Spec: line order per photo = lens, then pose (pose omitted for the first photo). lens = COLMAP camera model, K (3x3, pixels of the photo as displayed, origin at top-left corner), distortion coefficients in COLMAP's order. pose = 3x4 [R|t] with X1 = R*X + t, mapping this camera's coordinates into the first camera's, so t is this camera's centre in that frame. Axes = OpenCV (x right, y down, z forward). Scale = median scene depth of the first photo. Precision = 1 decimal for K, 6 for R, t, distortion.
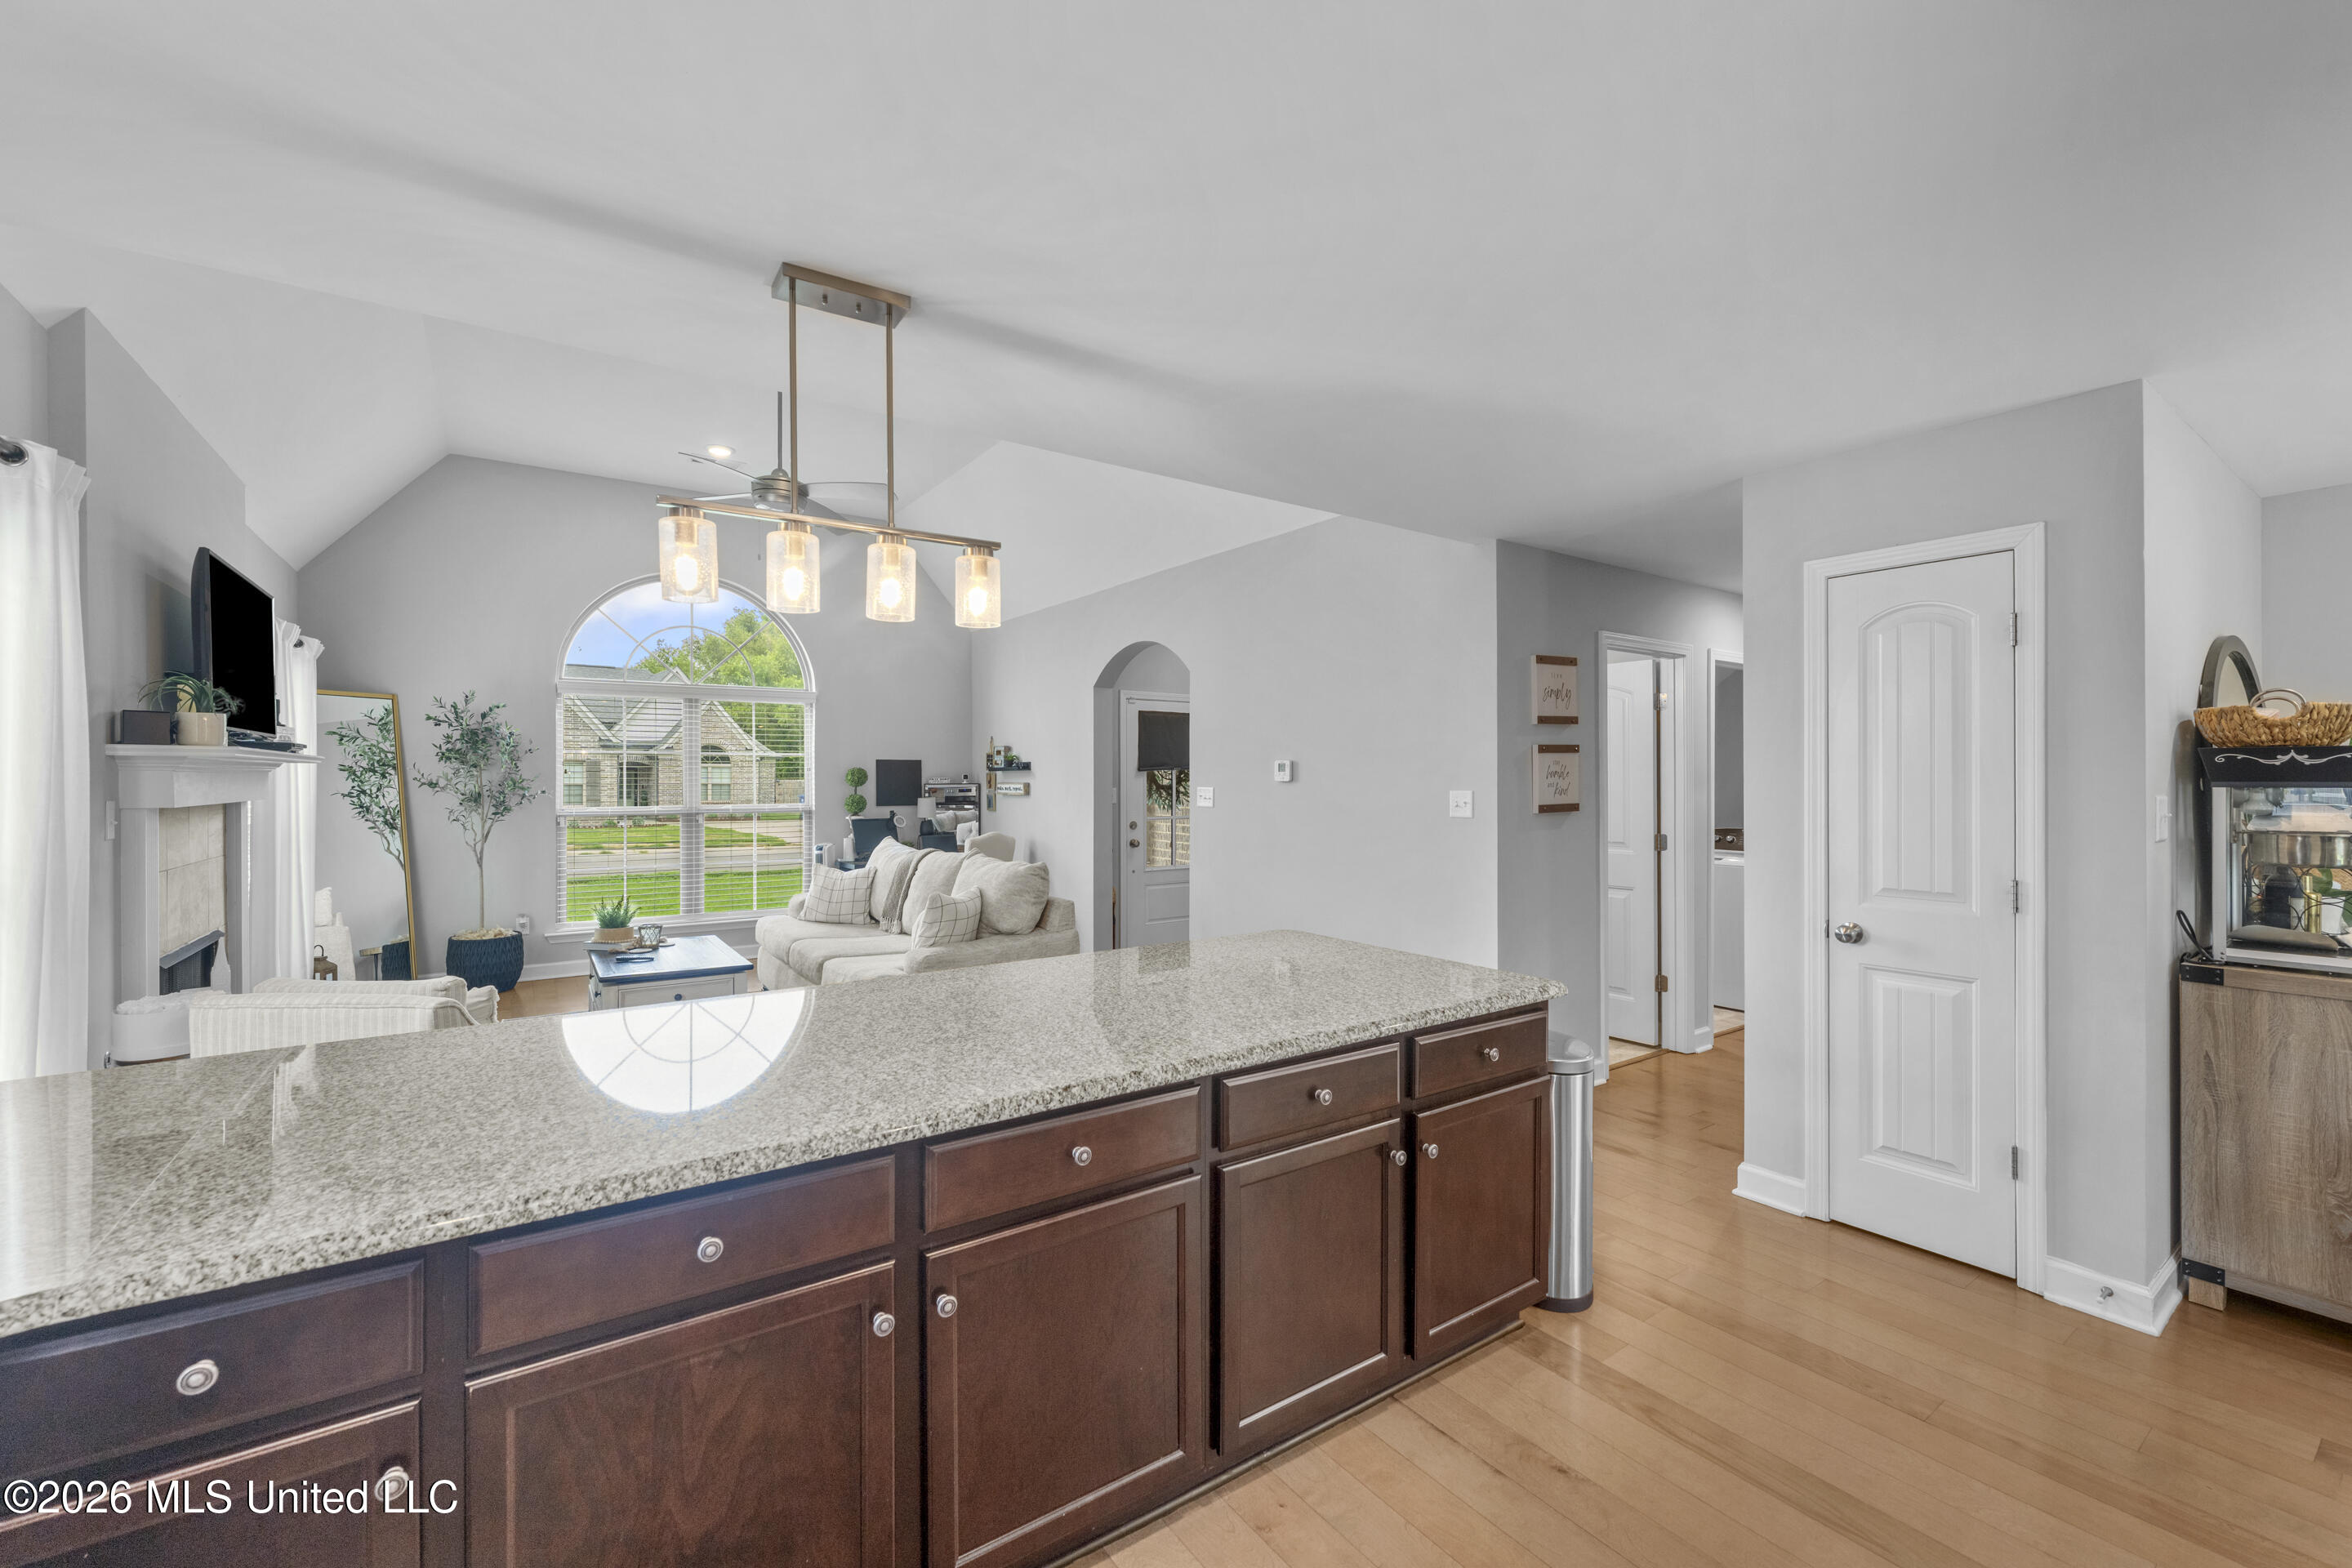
lens RADIAL K [[952.2, 0, 1179.5], [0, 952.2, 781.4], [0, 0, 1]] dist [-0.022637, 0.001122]
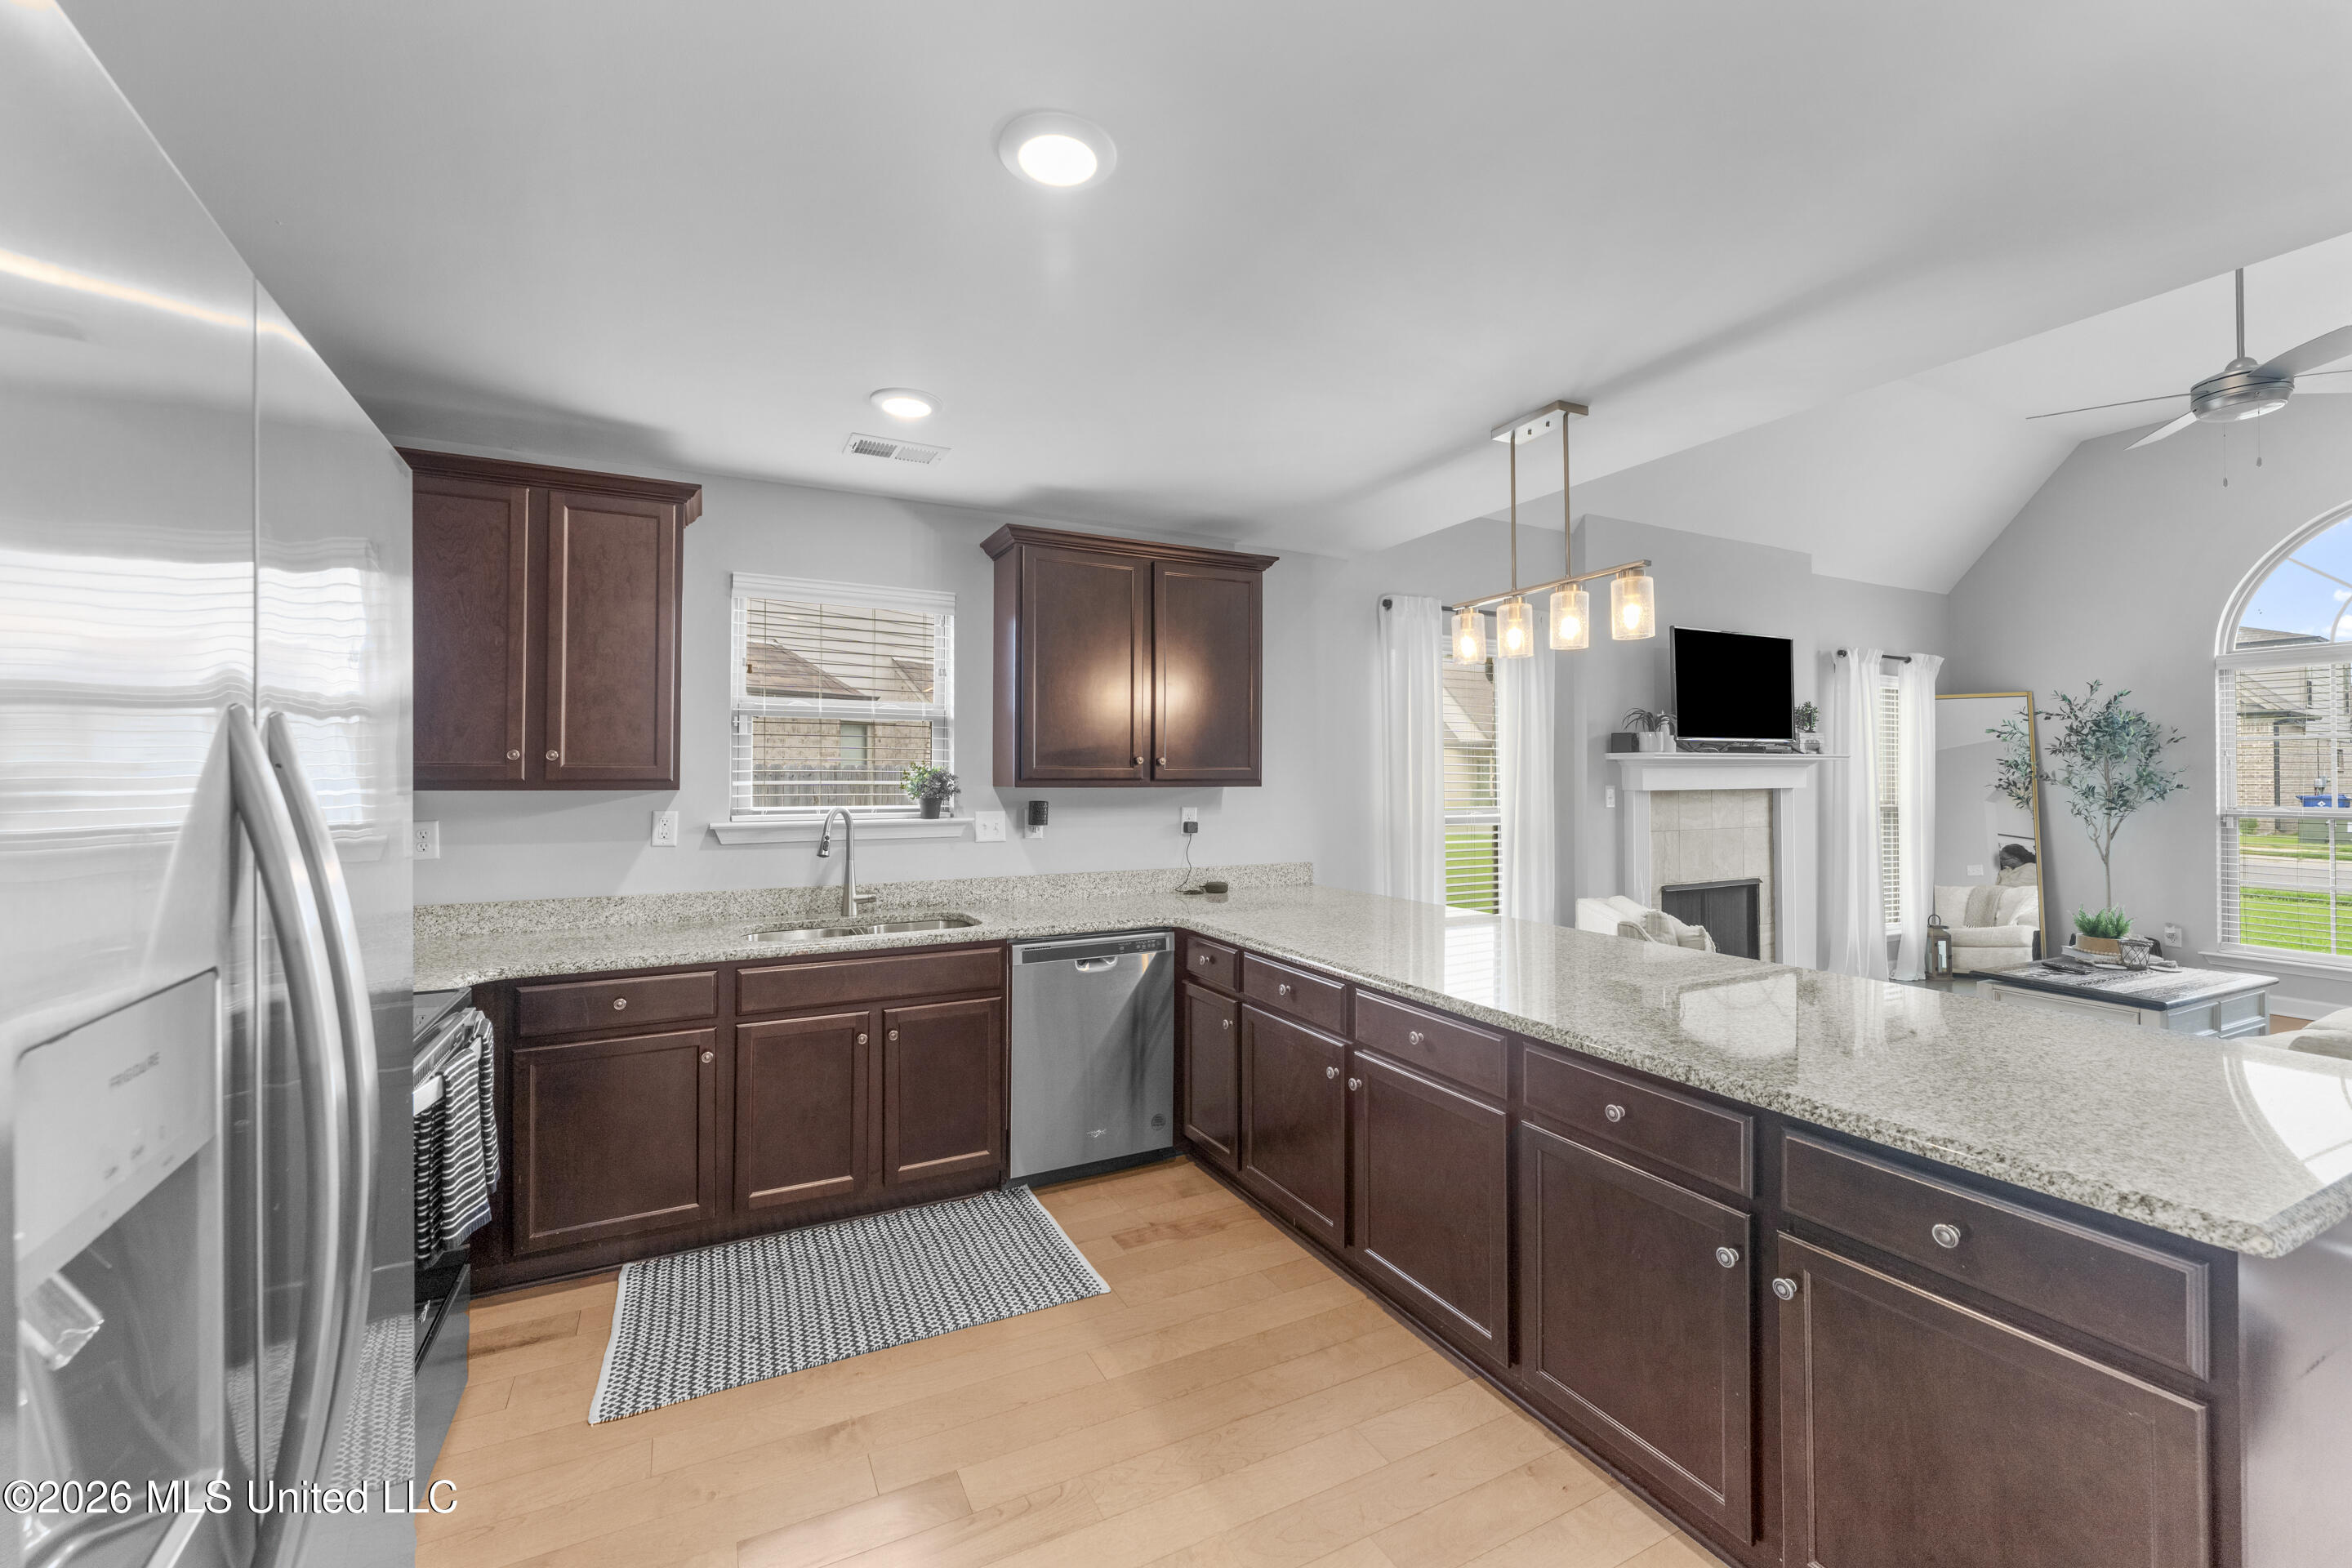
lens RADIAL K [[952.2, 0, 1181.7], [0, 952.2, 775.2], [0, 0, 1]] dist [-0.022637, 0.001122]
pose [[-0.125939, 0.002427, -0.992035, 0.875132], [0.000351, 0.999997, 0.002402, -0.003818], [0.992038, -0.000046, -0.125939, 0.548465]]
